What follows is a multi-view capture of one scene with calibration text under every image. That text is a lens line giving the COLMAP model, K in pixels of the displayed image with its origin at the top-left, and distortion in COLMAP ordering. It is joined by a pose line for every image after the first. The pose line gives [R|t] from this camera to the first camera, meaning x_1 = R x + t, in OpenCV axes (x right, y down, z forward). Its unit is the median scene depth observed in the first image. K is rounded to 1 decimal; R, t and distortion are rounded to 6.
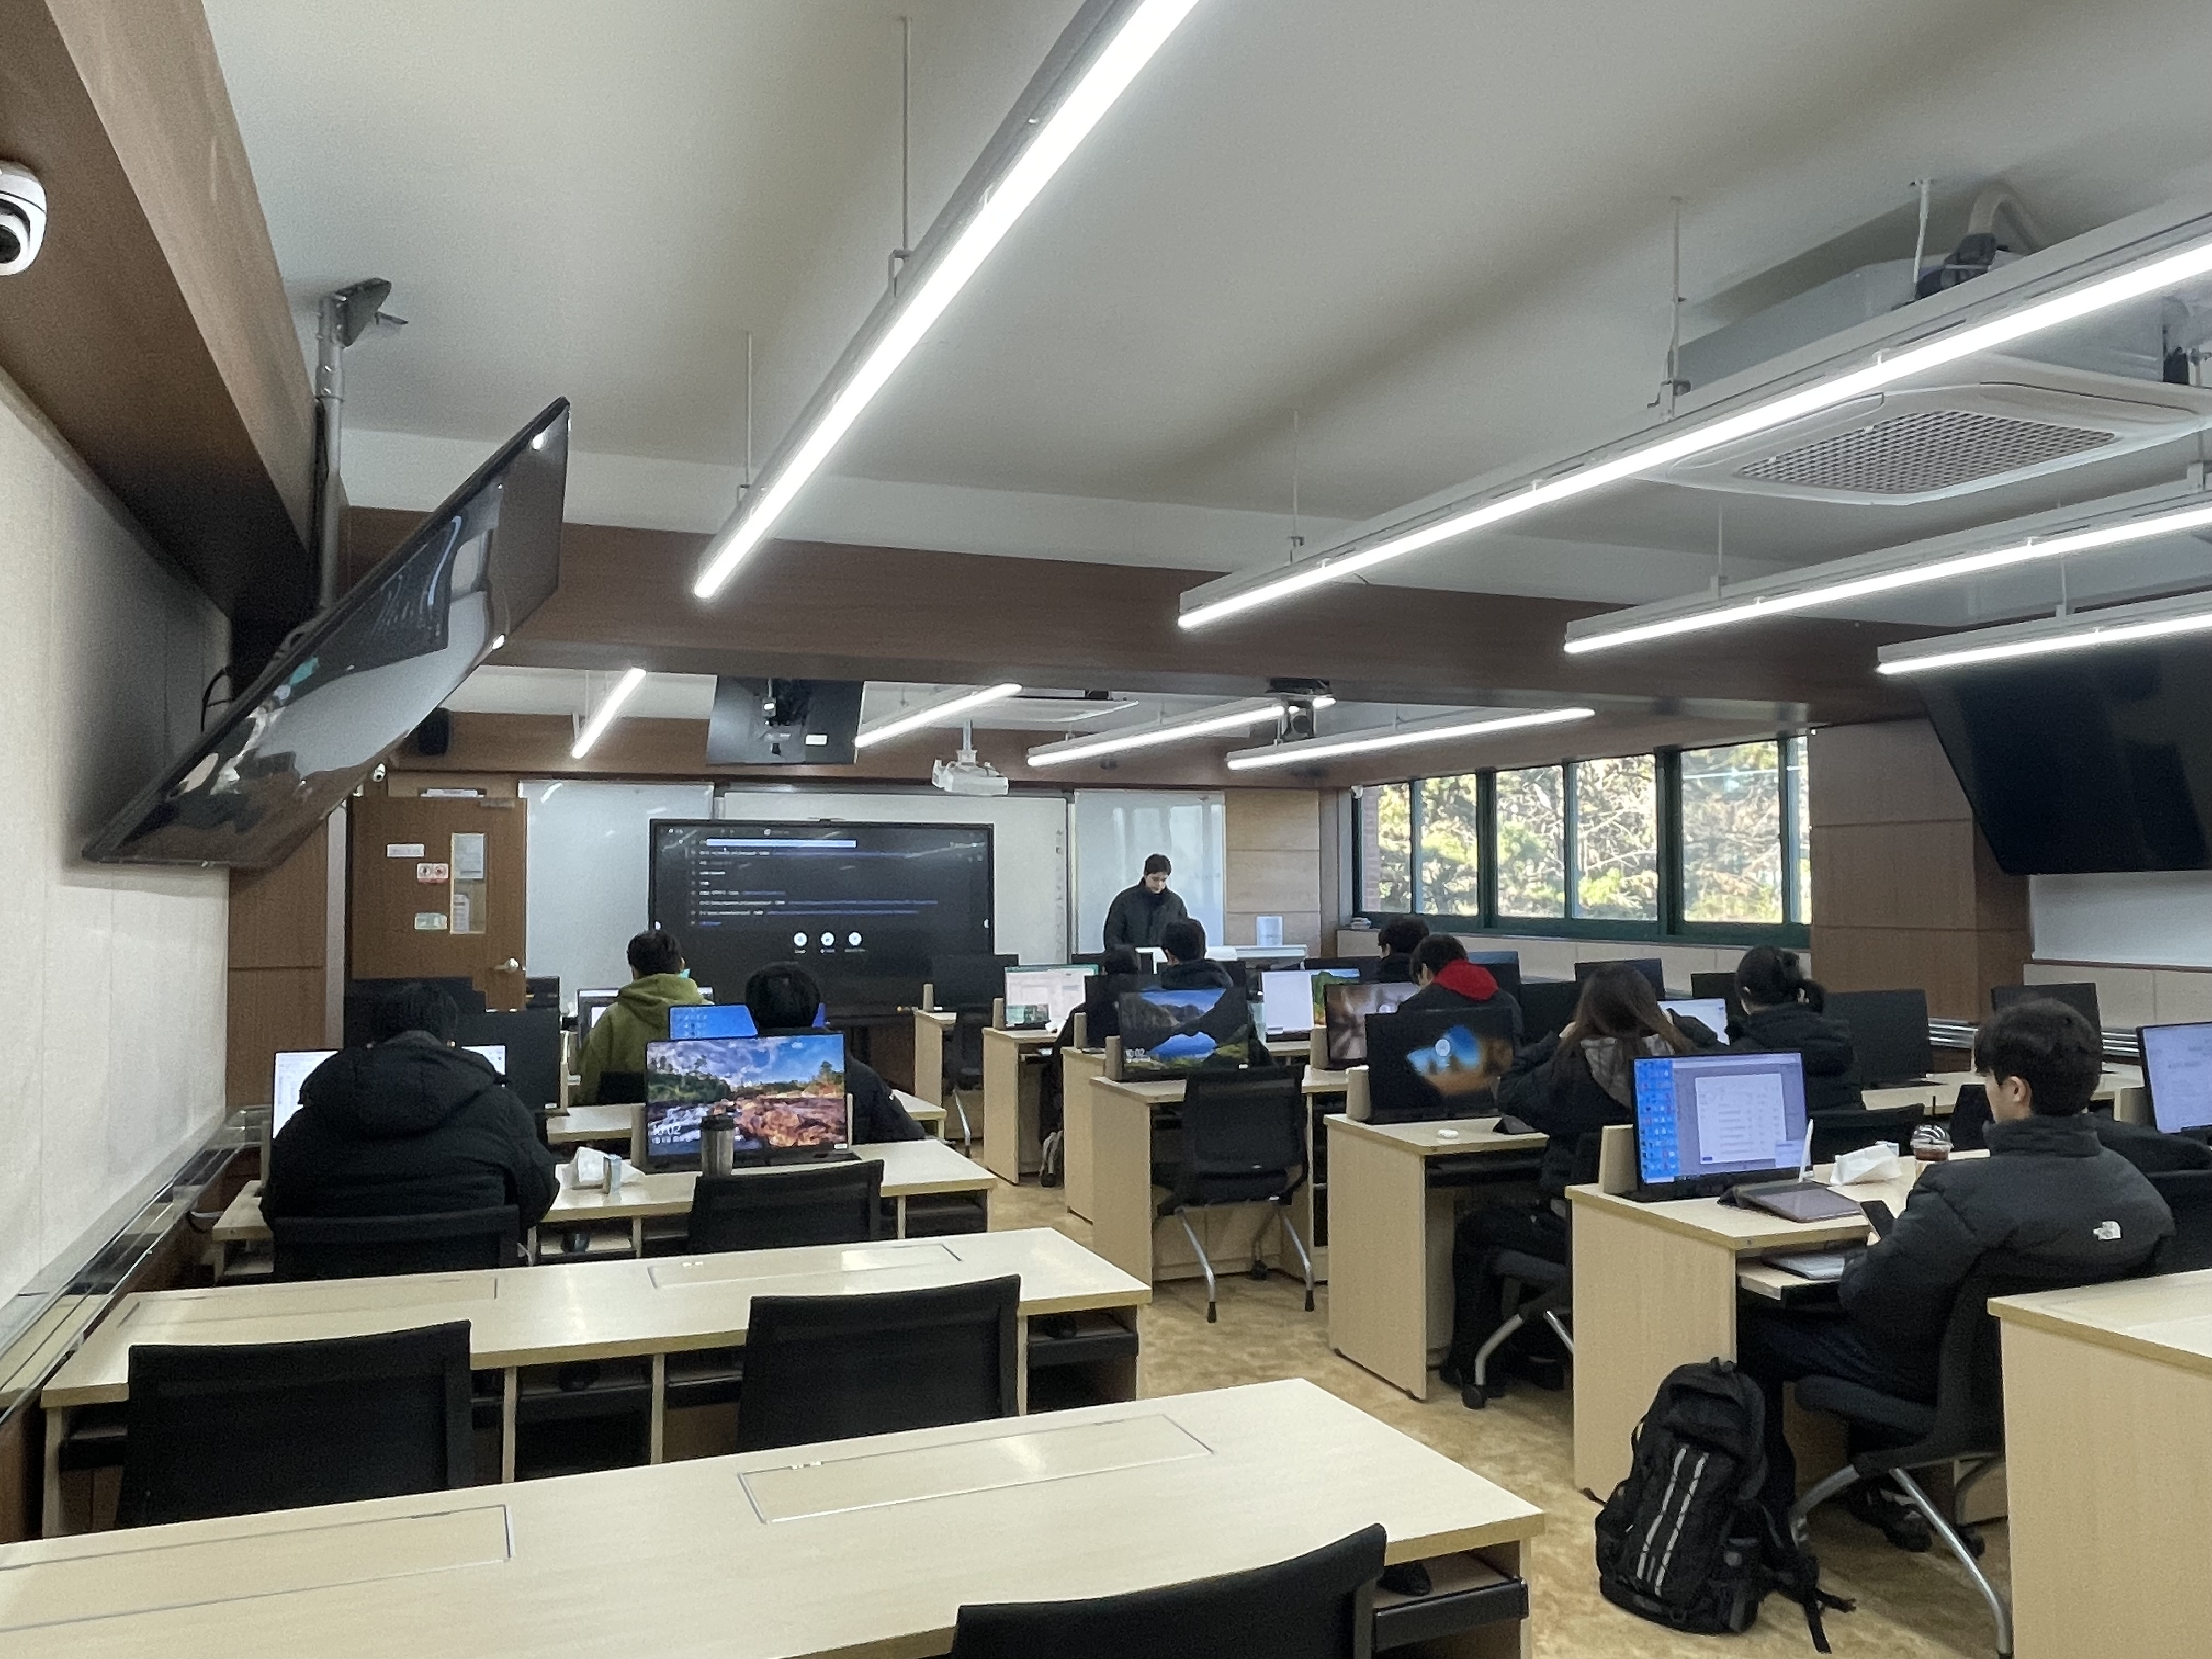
lens RADIAL K [[1604.6, 0, 1119.6], [0, 1604.6, 821.0], [0, 0, 1]] dist [-0.006073, -0.003237]
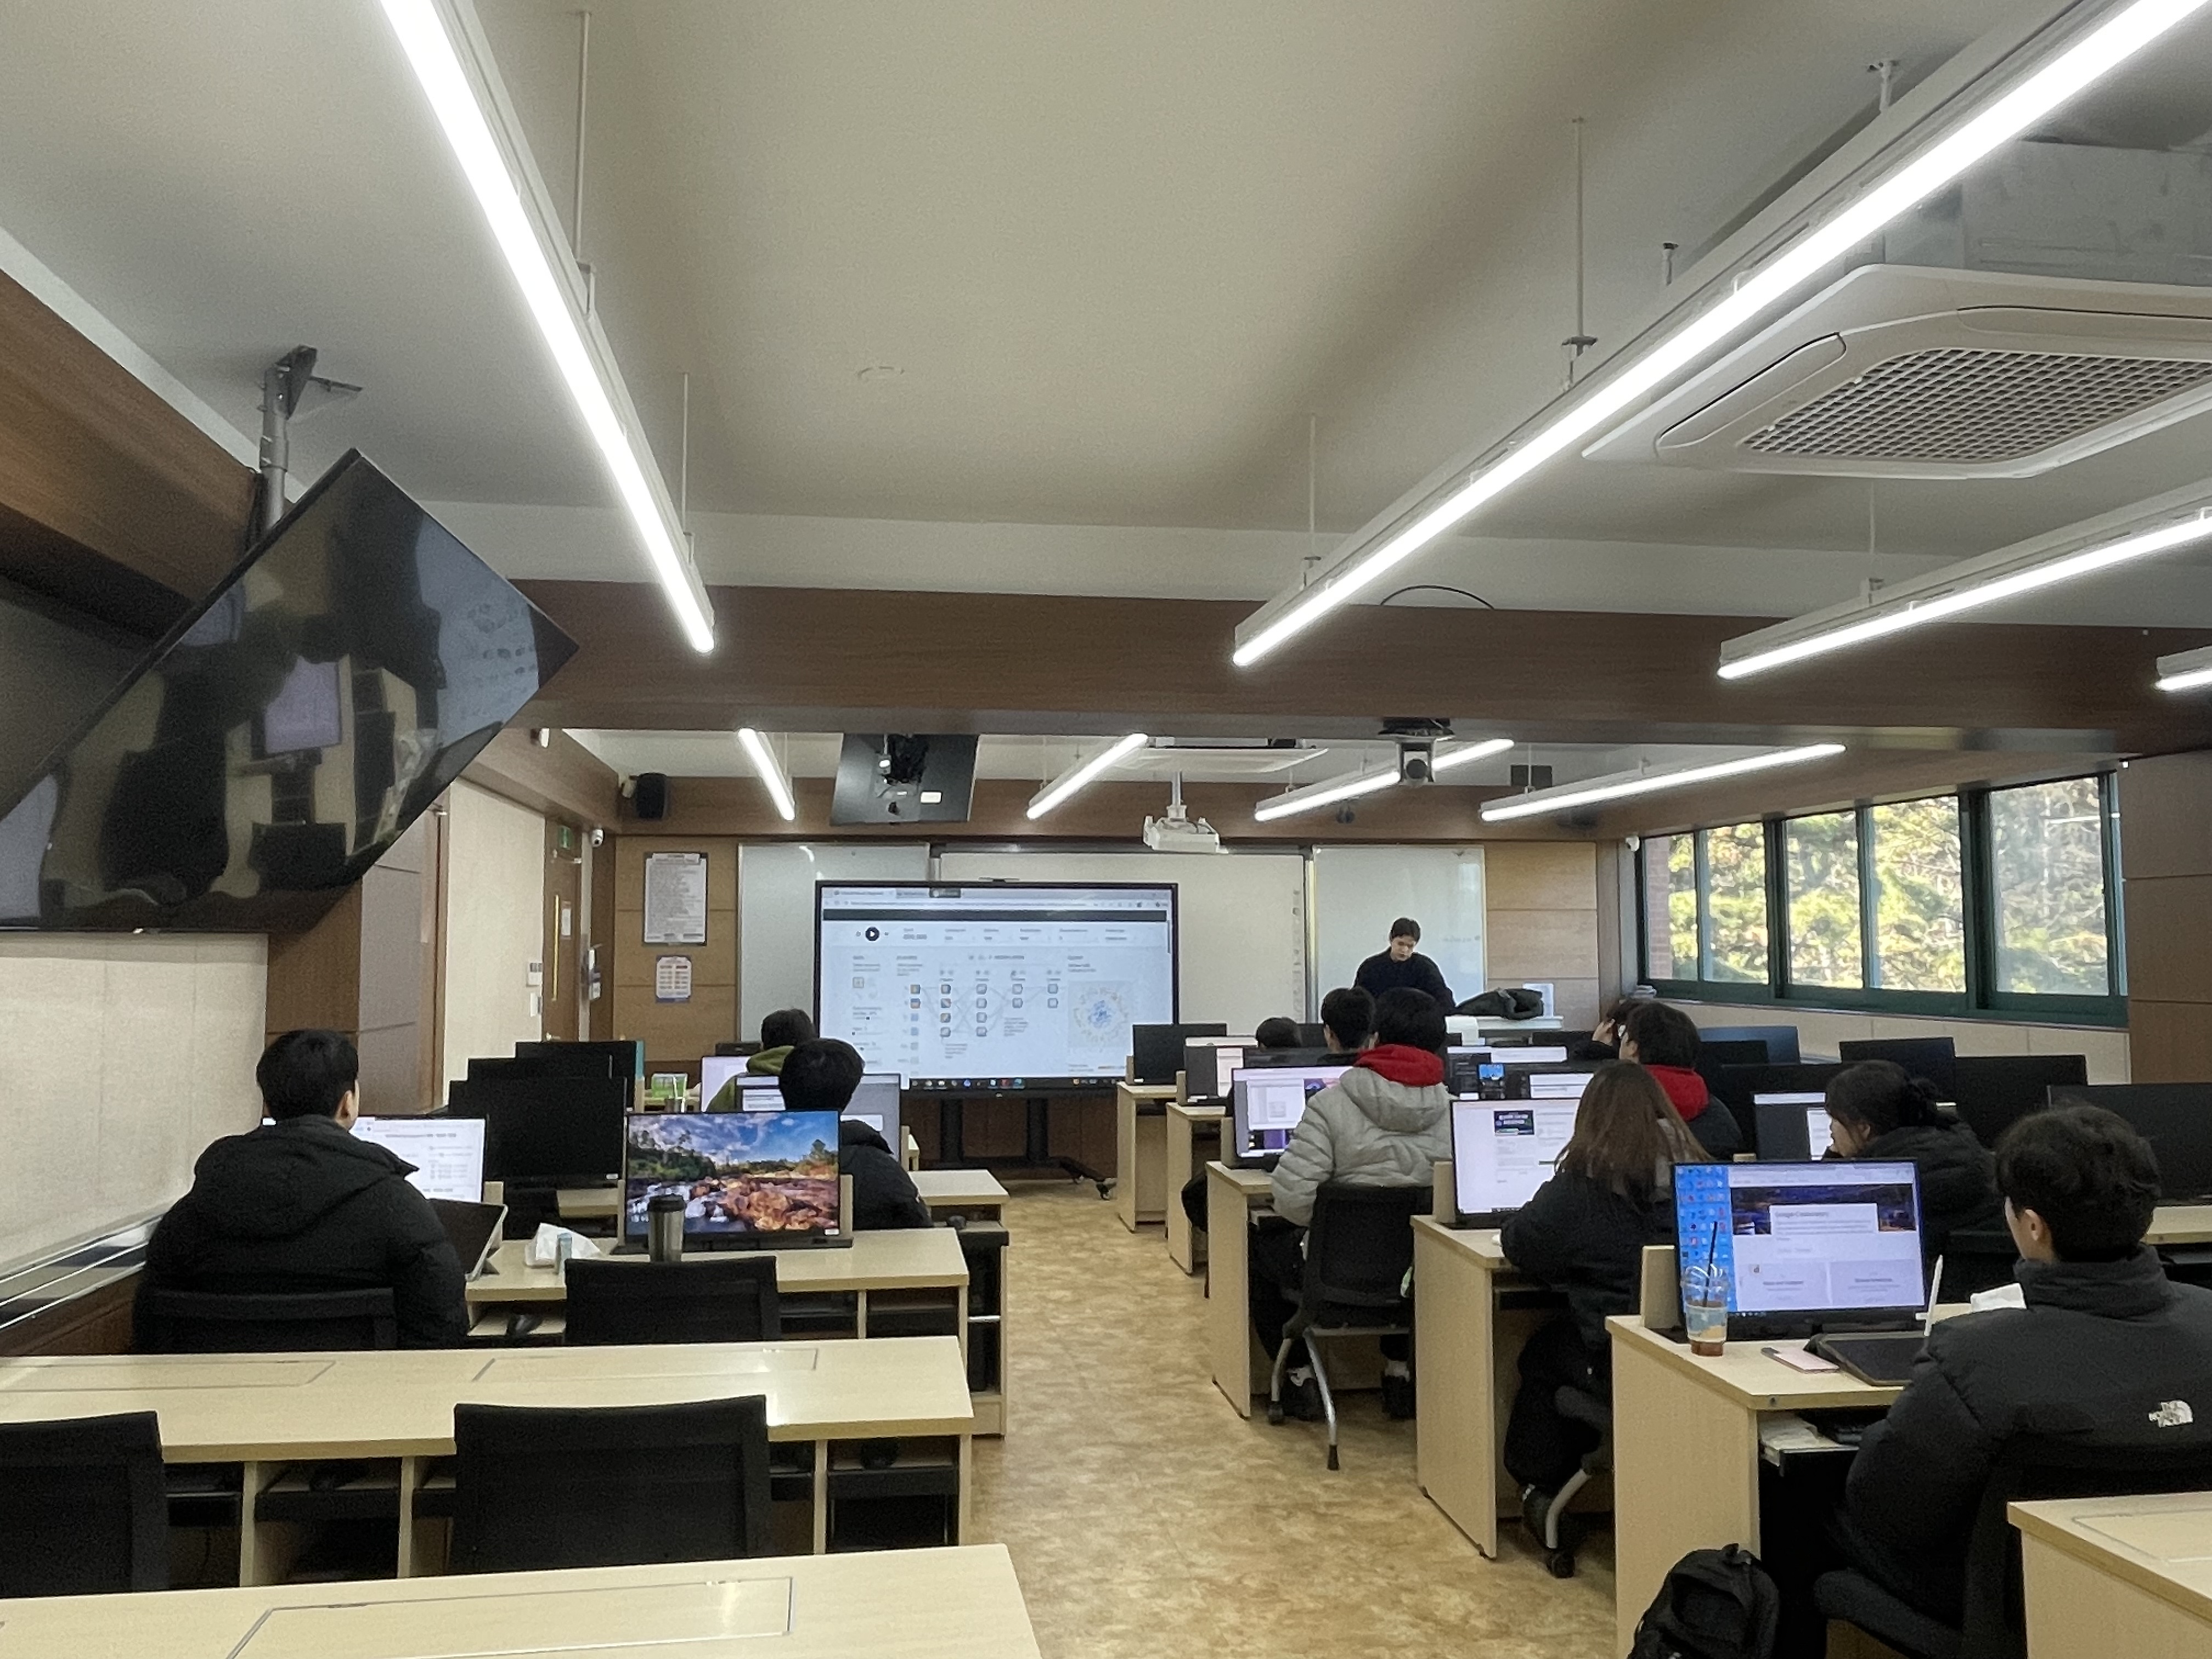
lens RADIAL K [[1676.2, 0, 1110.7], [0, 1676.2, 824.8], [0, 0, 1]] dist [-0.005207, -0.001898]
pose [[0.974106, -0.015794, -0.225540, 0.203046], [0.008397, 0.999396, -0.033719, 0.000434], [0.225936, 0.030952, 0.973650, 0.079001]]
